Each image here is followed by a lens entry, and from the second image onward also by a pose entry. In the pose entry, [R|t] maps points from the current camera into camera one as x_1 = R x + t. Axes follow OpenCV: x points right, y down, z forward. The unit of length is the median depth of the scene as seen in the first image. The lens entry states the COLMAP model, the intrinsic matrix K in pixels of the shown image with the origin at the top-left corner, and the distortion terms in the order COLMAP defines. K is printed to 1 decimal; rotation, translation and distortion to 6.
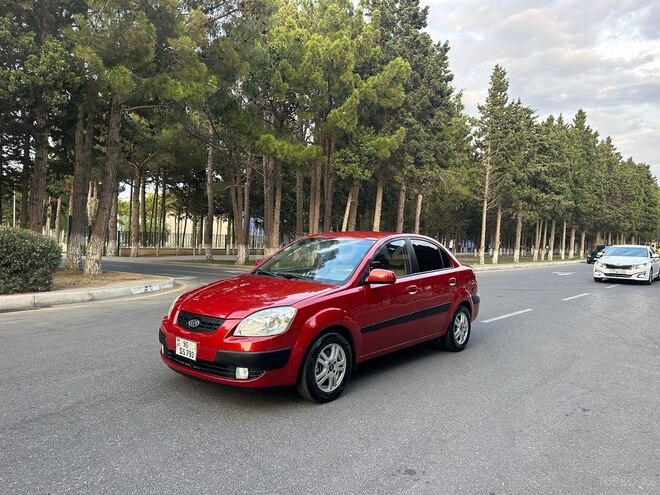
lens RADIAL K [[458.5, 0, 332.1], [0, 458.5, 248.7], [0, 0, 1]] dist [0.046138, -0.060013]
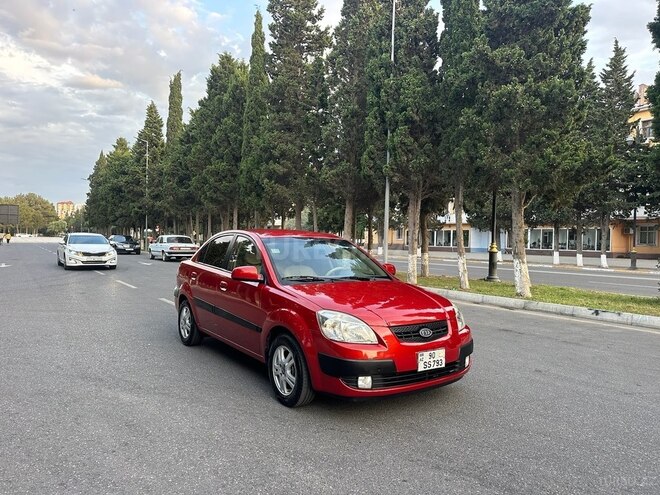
lens RADIAL K [[457.4, 0, 336.9], [0, 457.4, 248.7], [0, 0, 1]] dist [0.053564, -0.071661]
pose [[0.238613, -0.036567, 0.970426, -0.253354], [0.003328, 0.999316, 0.036838, -0.009665], [-0.971109, -0.005560, 0.238571, 0.191858]]
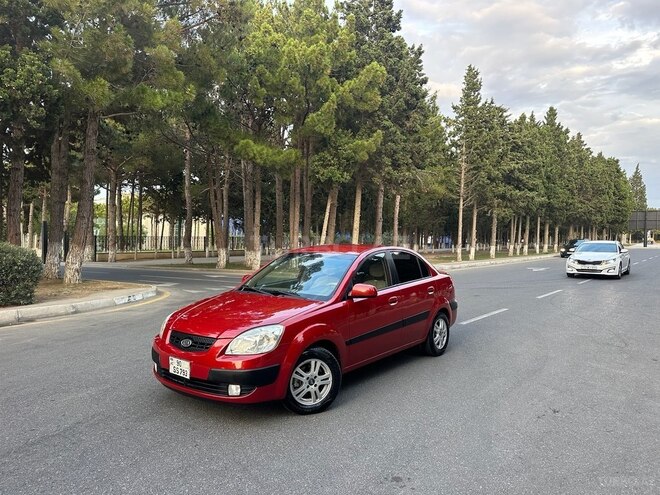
lens RADIAL K [[458.7, 0, 330.0], [0, 458.7, 247.5], [0, 0, 1]] dist [0.044033, -0.056768]
pose [[0.998940, -0.022520, 0.040139, -0.002689], [0.022400, 0.999743, 0.003436, -0.010259], [-0.040206, -0.002533, 0.999188, -0.011814]]
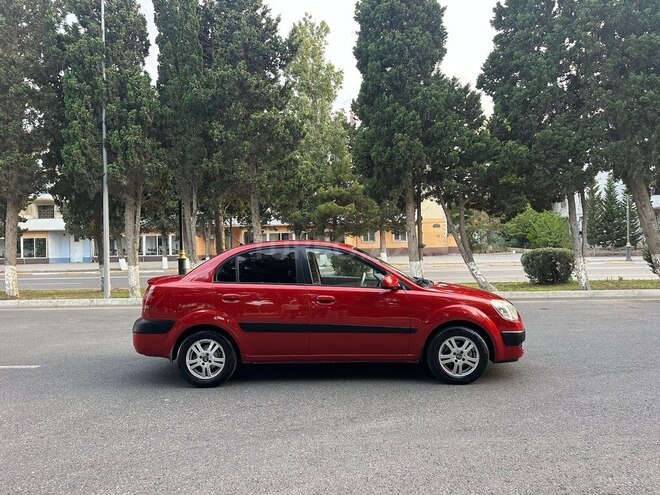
lens RADIAL K [[459.3, 0, 327.9], [0, 459.3, 248.4], [0, 0, 1]] dist [0.000855, -0.002621]
pose [[-0.620400, -0.013967, 0.784161, -0.211567], [0.018664, 0.999295, 0.032566, -0.014640], [-0.784063, 0.034840, -0.619702, 0.461424]]
